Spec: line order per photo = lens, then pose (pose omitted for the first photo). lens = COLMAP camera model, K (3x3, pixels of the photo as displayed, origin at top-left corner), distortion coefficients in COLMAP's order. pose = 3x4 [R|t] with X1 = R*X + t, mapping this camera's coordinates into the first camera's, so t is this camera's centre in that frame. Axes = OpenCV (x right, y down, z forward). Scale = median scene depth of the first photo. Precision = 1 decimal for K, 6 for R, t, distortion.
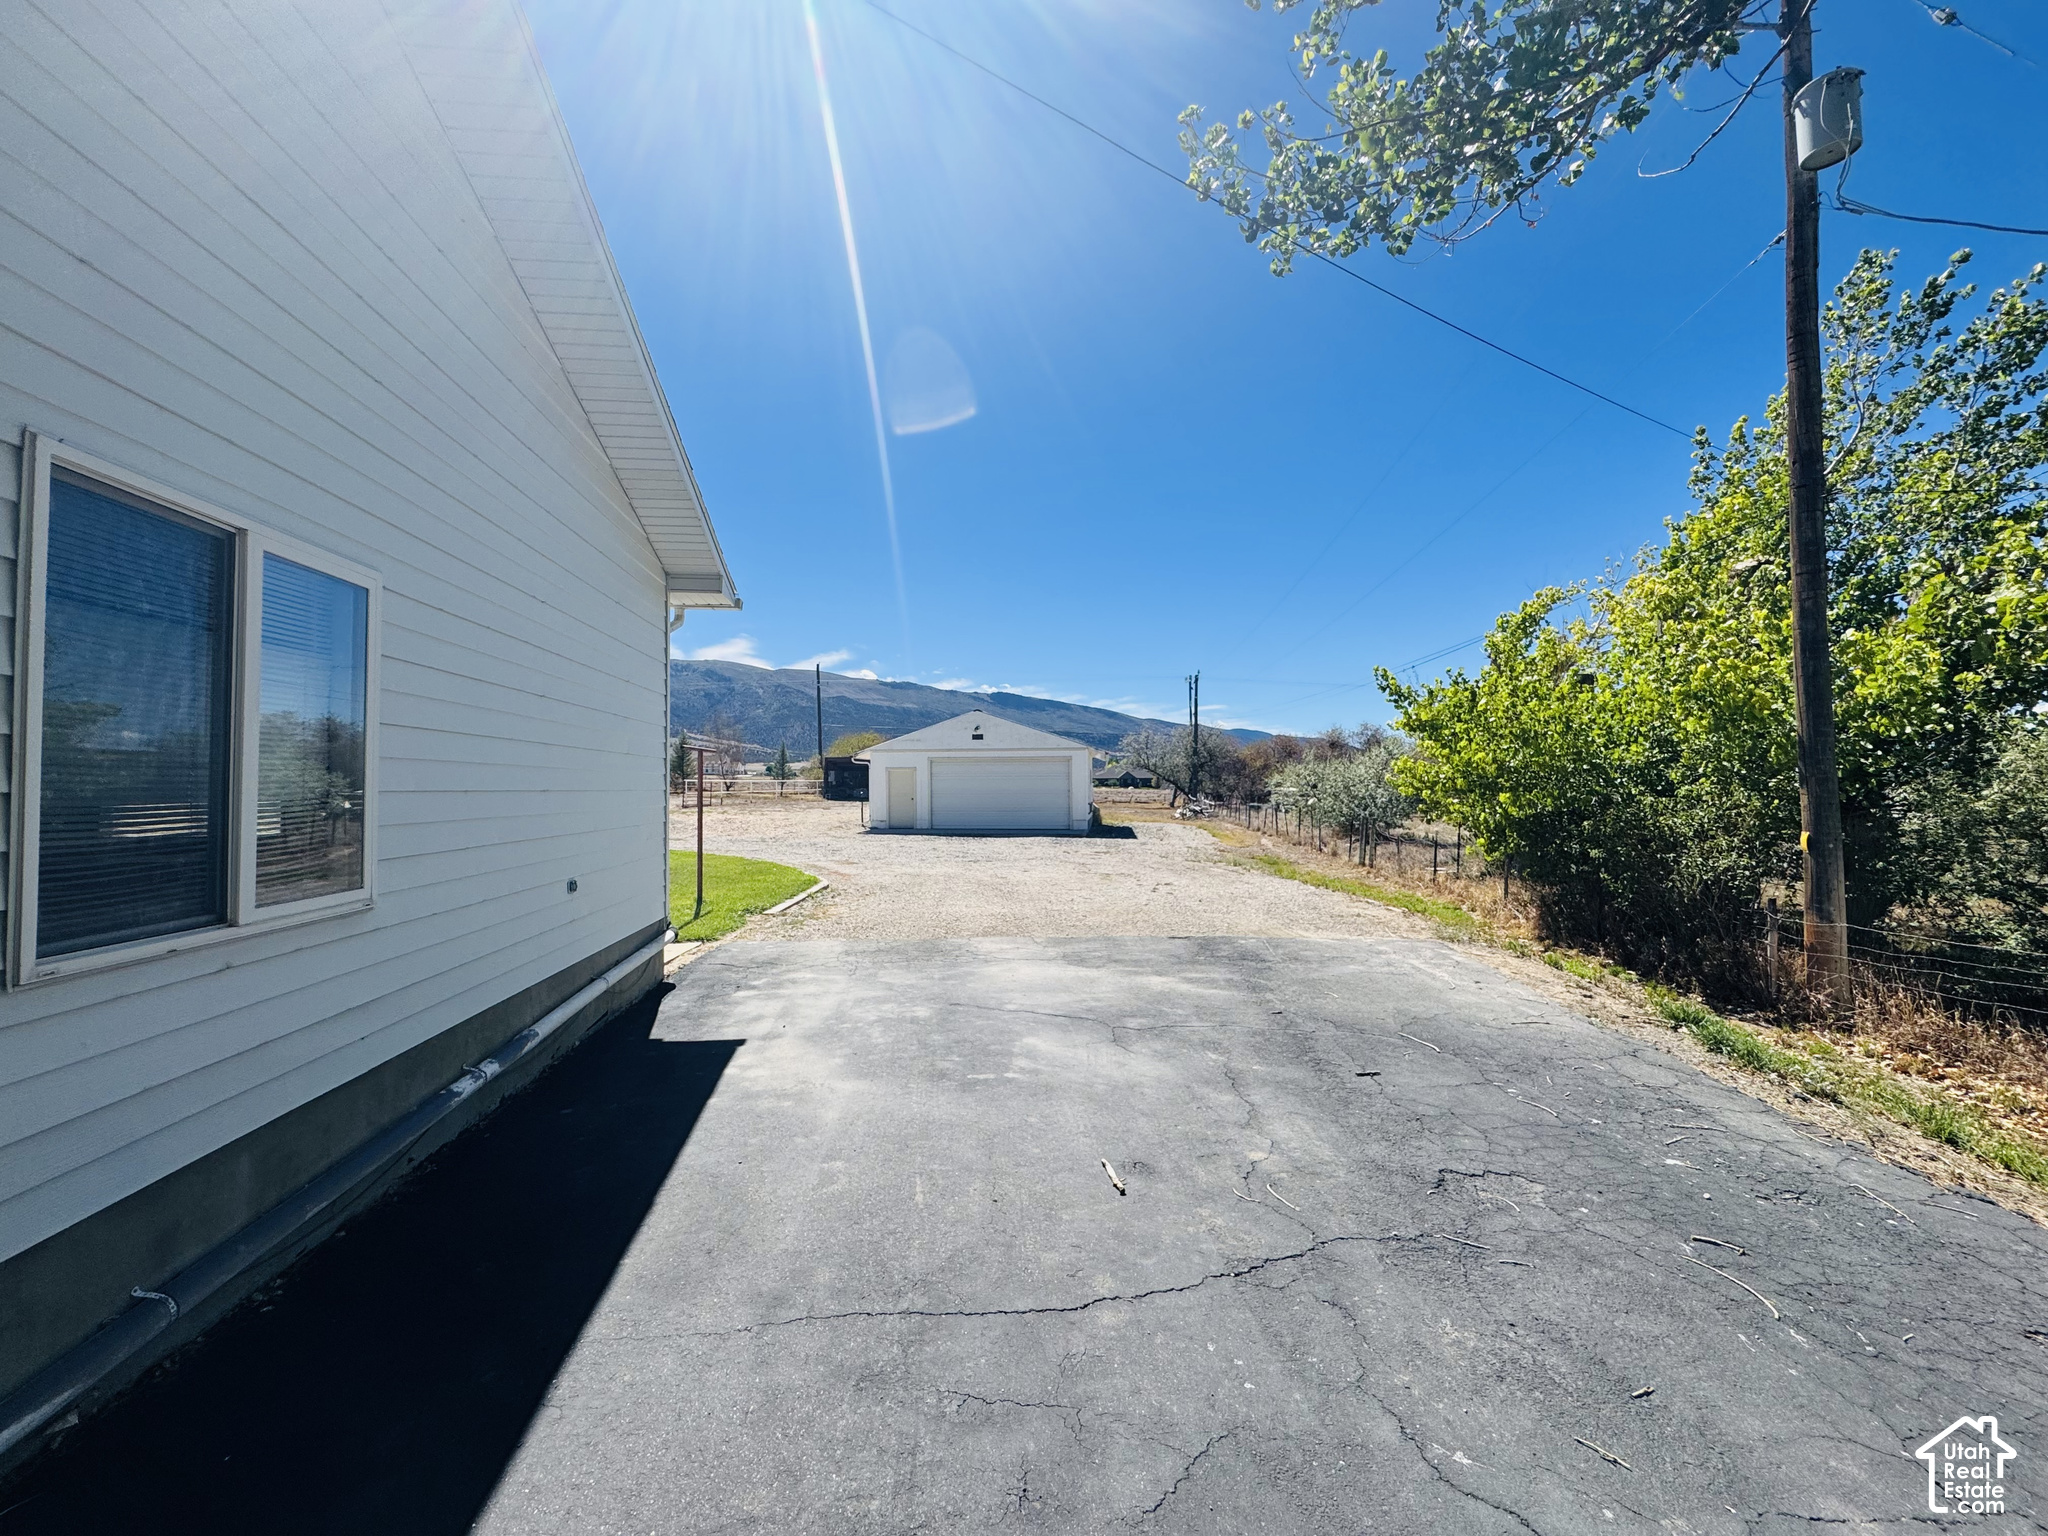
lens RADIAL K [[821.3, 0, 1024.0], [0, 821.3, 768.0], [0, 0, 1]] dist [0.000197, 0.000007]
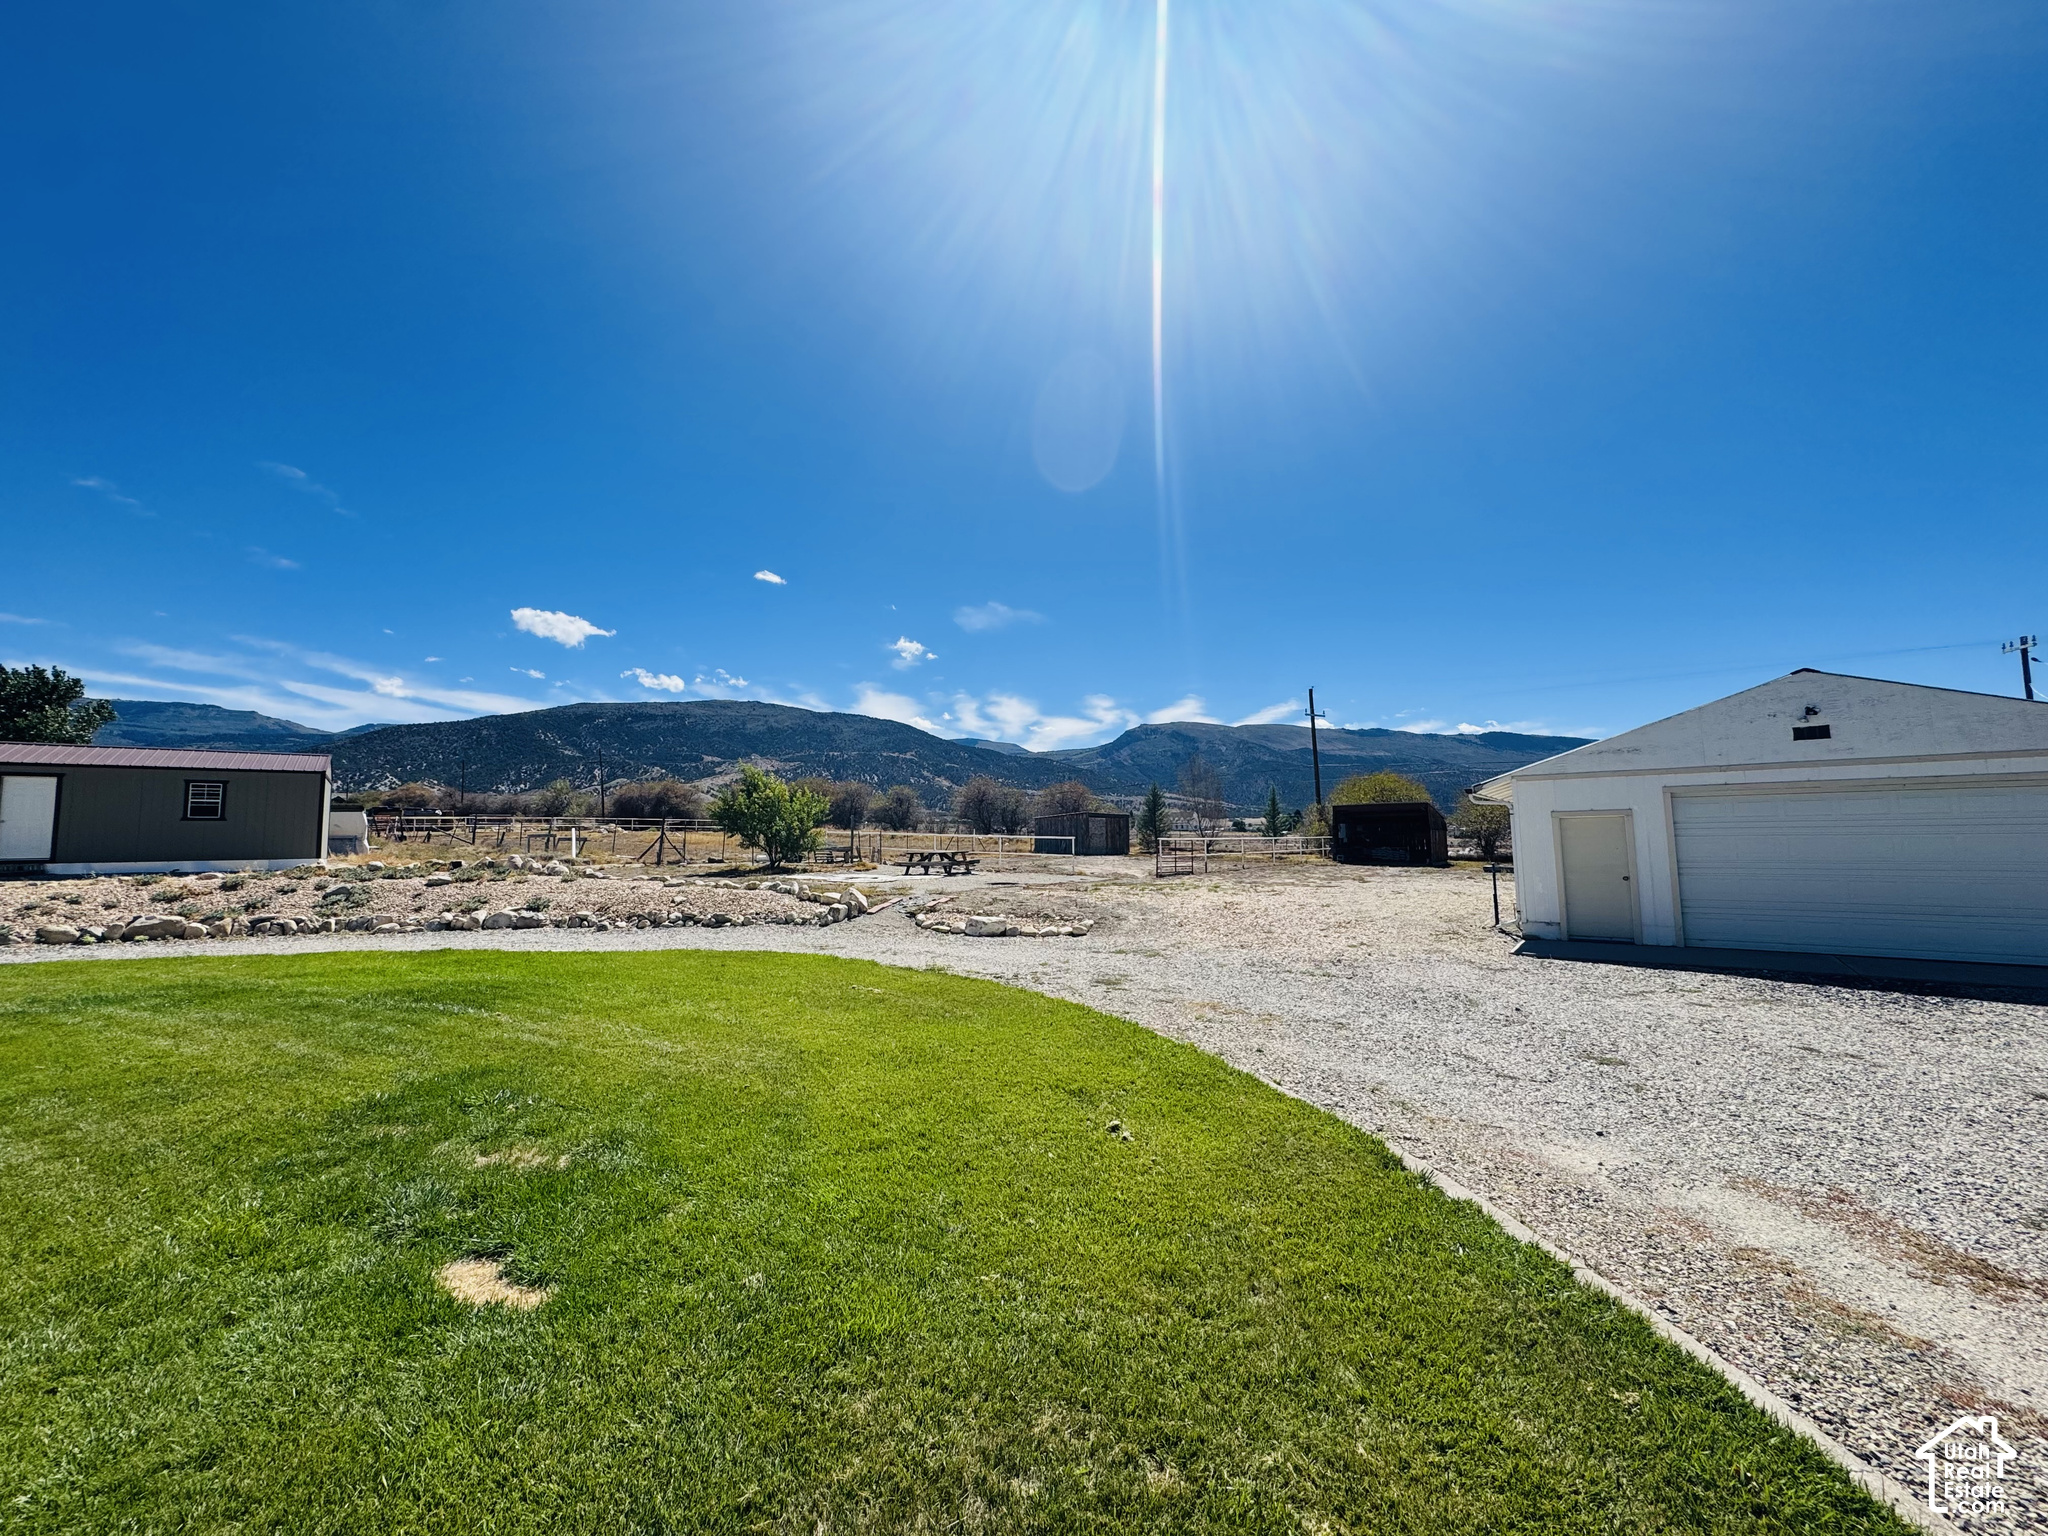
lens RADIAL K [[821.3, 0, 1024.0], [0, 821.3, 768.0], [0, 0, 1]] dist [0.000197, 0.000007]
pose [[0.851998, -0.053065, -0.520848, -0.047166], [0.017804, 0.997211, -0.072474, 0.001094], [0.523242, 0.052474, 0.850567, 0.107792]]
